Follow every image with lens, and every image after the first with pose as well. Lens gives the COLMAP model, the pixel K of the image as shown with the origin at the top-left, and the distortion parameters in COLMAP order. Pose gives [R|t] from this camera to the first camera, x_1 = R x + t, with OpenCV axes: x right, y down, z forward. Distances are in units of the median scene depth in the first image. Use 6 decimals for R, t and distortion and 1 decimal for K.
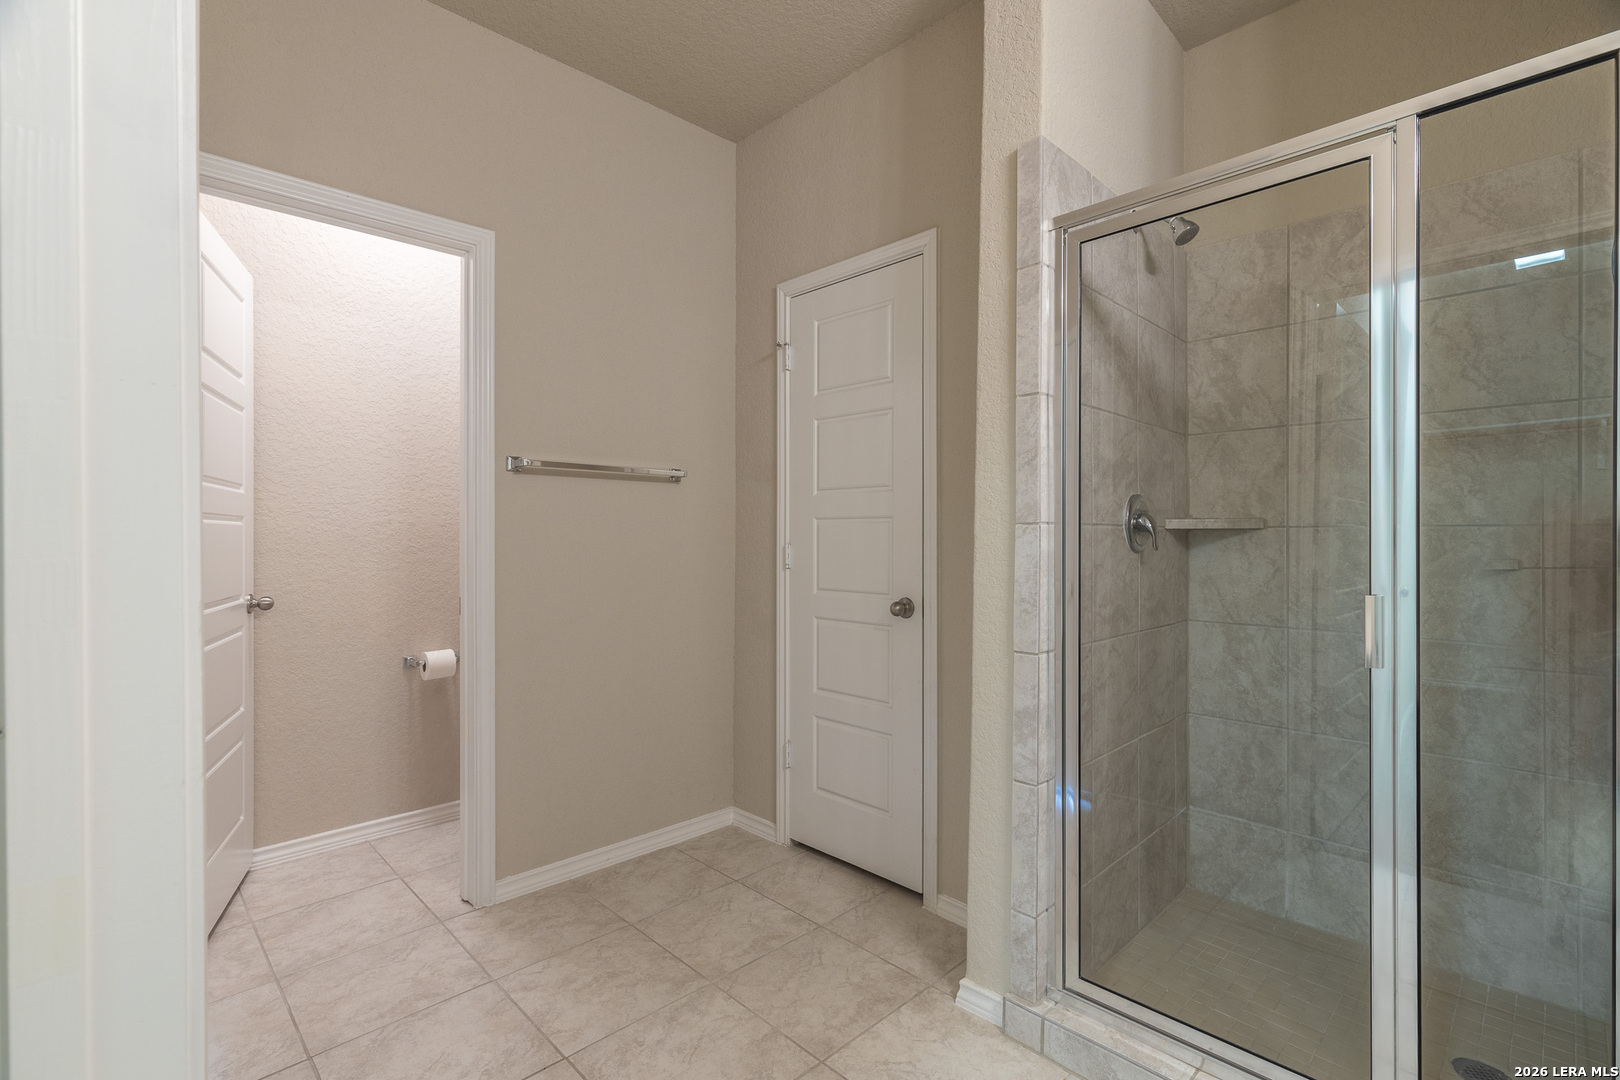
lens RADIAL K [[738.7, 0, 805.8], [0, 738.7, 540.2], [0, 0, 1]] dist [0.000775, 0.000066]
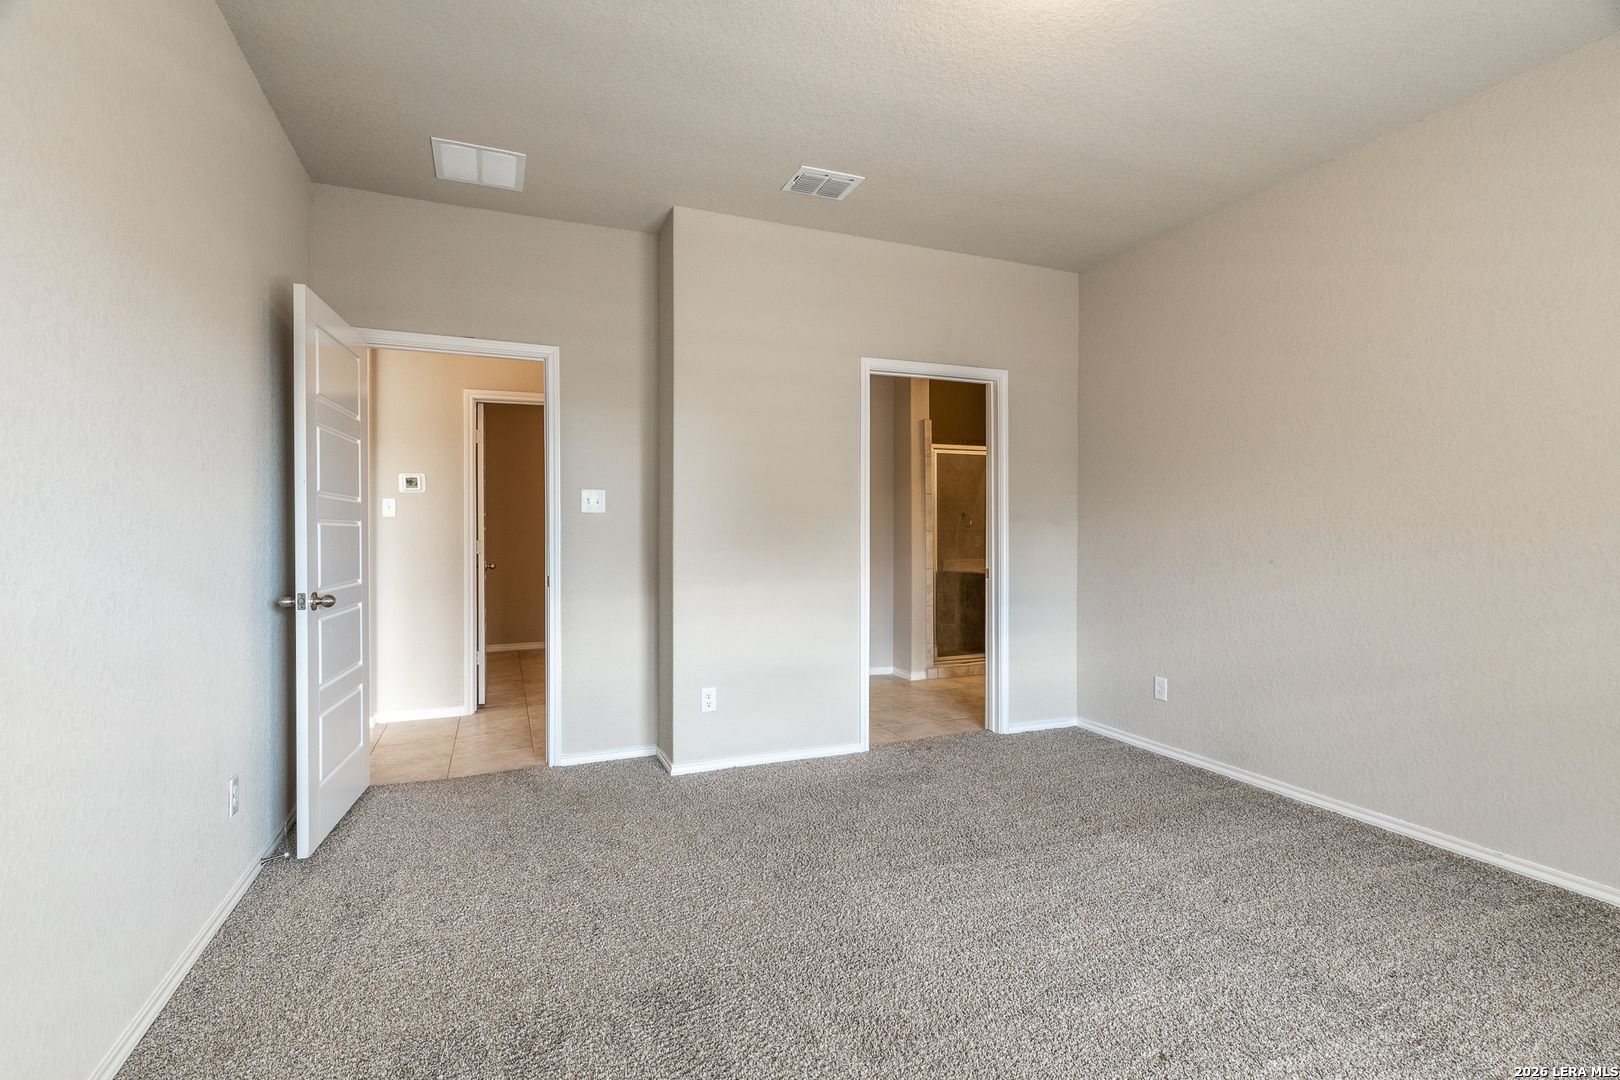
lens RADIAL K [[738.7, 0, 813.0], [0, 738.7, 534.0], [0, 0, 1]] dist [0.000775, 0.000066]
pose [[0.363228, -0.005449, 0.931684, -3.107780], [0.002120, 0.999985, 0.005022, -0.027440], [-0.931698, 0.000151, 0.363235, 0.248117]]
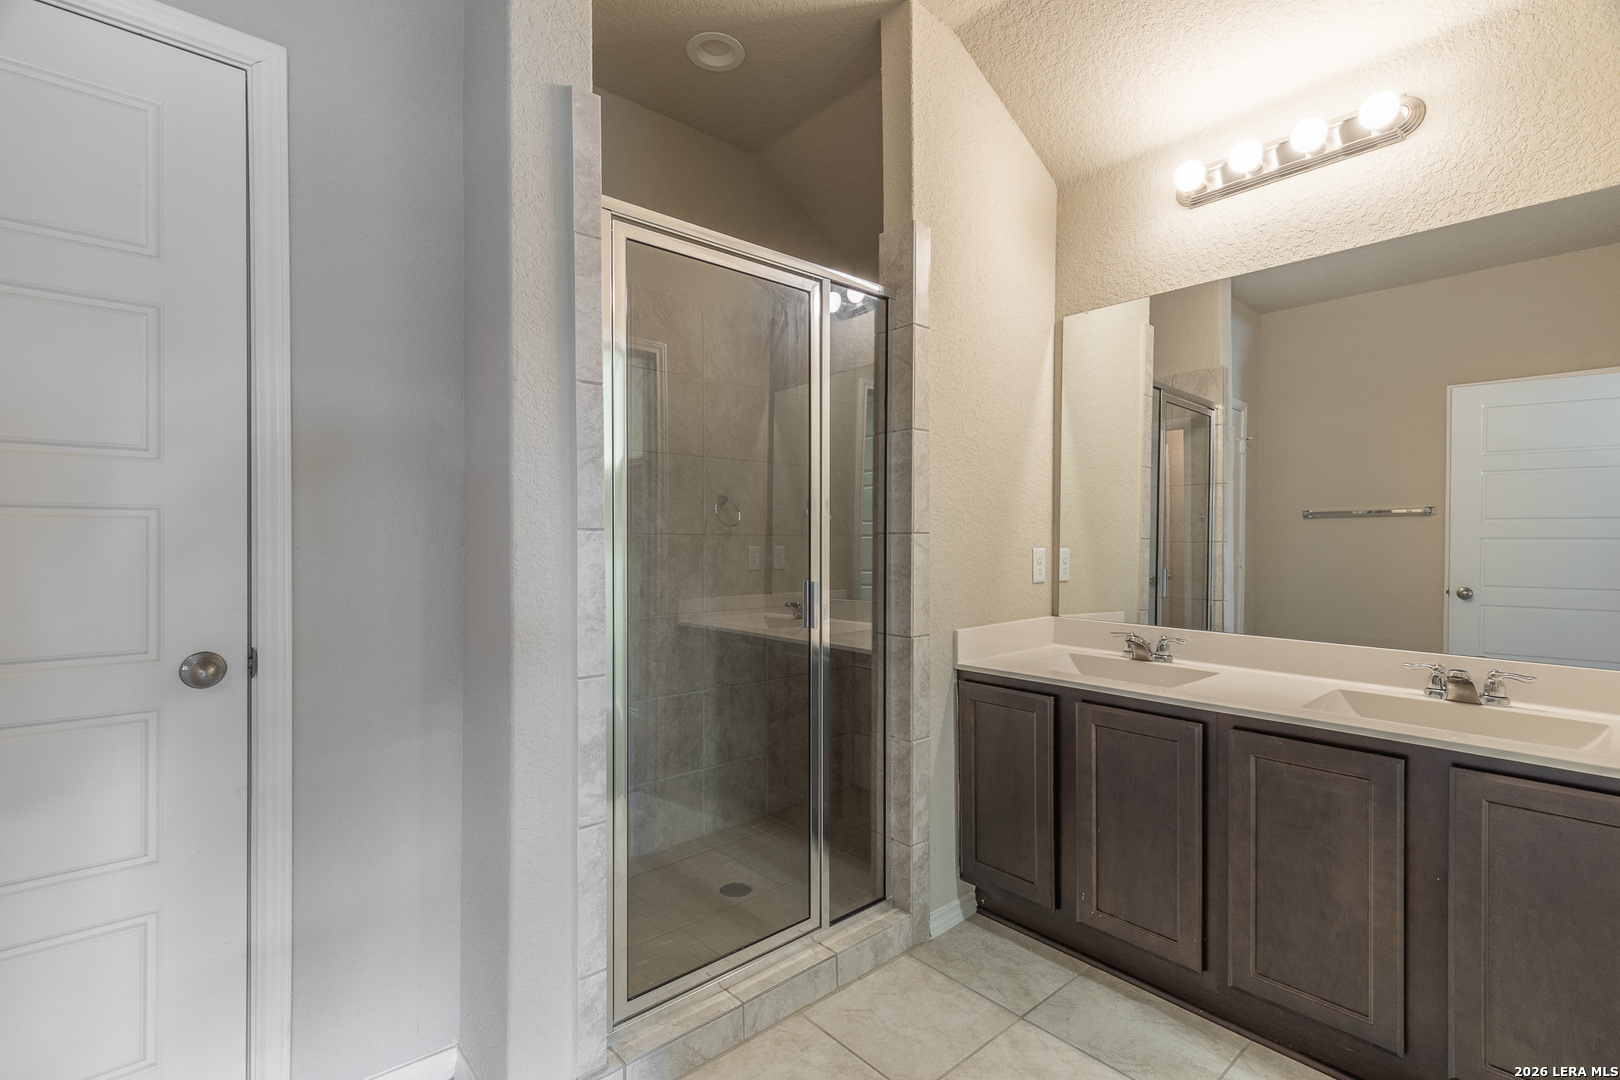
lens RADIAL K [[738.7, 0, 813.2], [0, 738.7, 541.4], [0, 0, 1]] dist [0.000775, 0.000066]
pose [[0.049858, -0.003815, 0.998749, -0.561110], [0.001260, 0.999992, 0.003757, -0.010850], [-0.998756, 0.001071, 0.049862, 0.687637]]
